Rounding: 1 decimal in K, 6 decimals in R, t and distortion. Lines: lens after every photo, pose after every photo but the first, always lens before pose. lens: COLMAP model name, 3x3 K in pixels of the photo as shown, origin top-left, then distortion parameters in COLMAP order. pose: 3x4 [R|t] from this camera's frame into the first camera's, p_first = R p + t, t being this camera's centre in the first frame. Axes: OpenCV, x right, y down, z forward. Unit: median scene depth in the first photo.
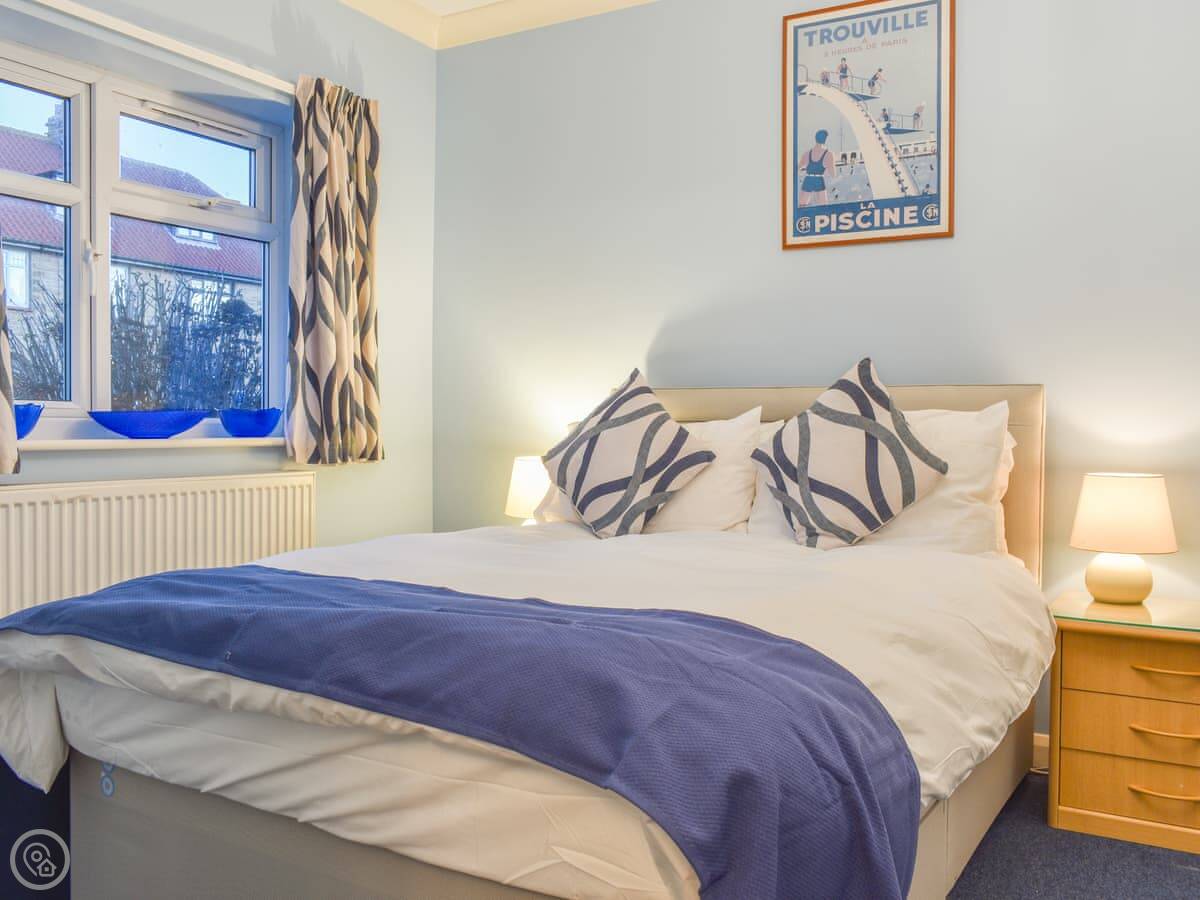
lens RADIAL K [[1015.0, 0, 574.9], [0, 1015.0, 413.9], [0, 0, 1]] dist [-0.006139, 0.012019]
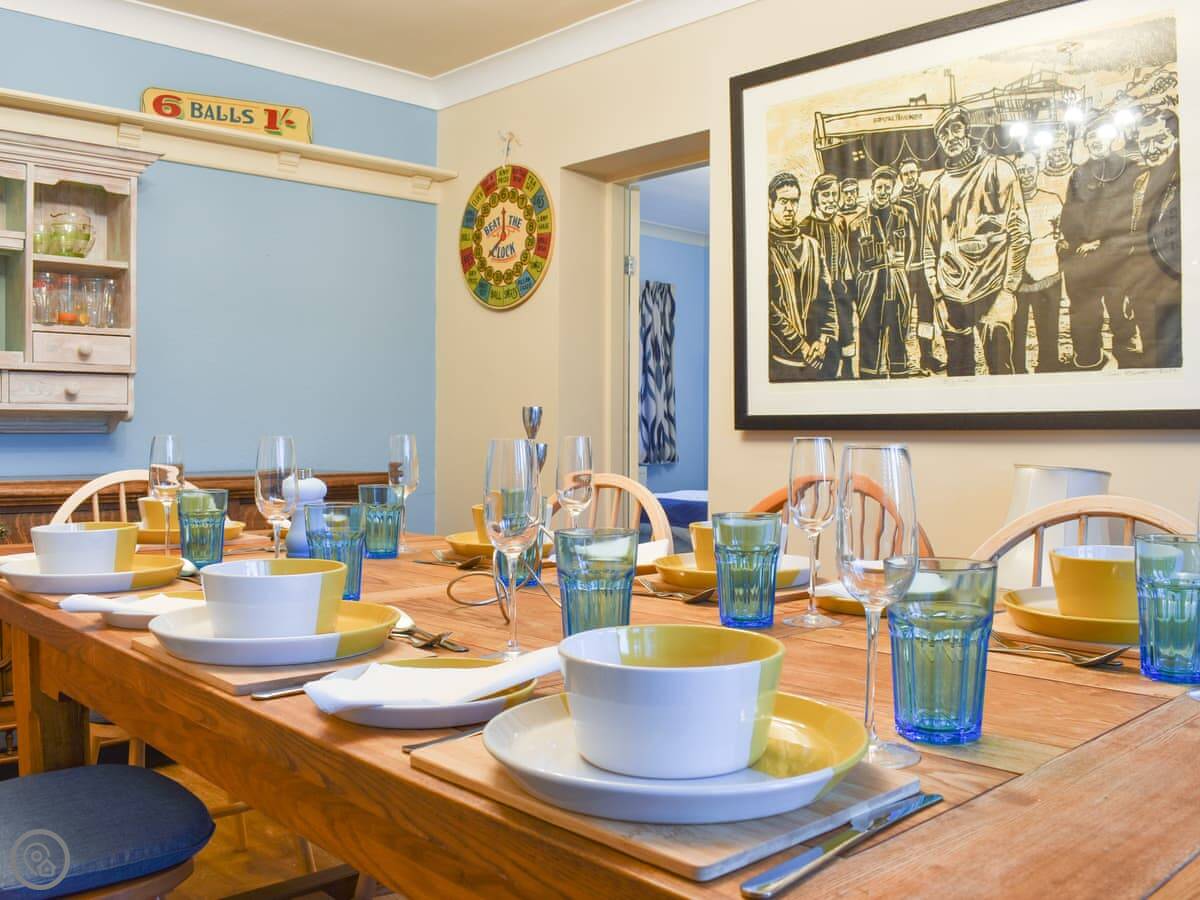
lens RADIAL K [[1015.0, 0, 600.7], [0, 1015.0, 447.2], [0, 0, 1]] dist [-0.006139, 0.012019]
pose [[0.966797, -0.002994, -0.255527, 0.186433], [0.006922, 0.999871, 0.014471, -0.015021], [0.255450, -0.015760, 0.966694, -1.037638]]
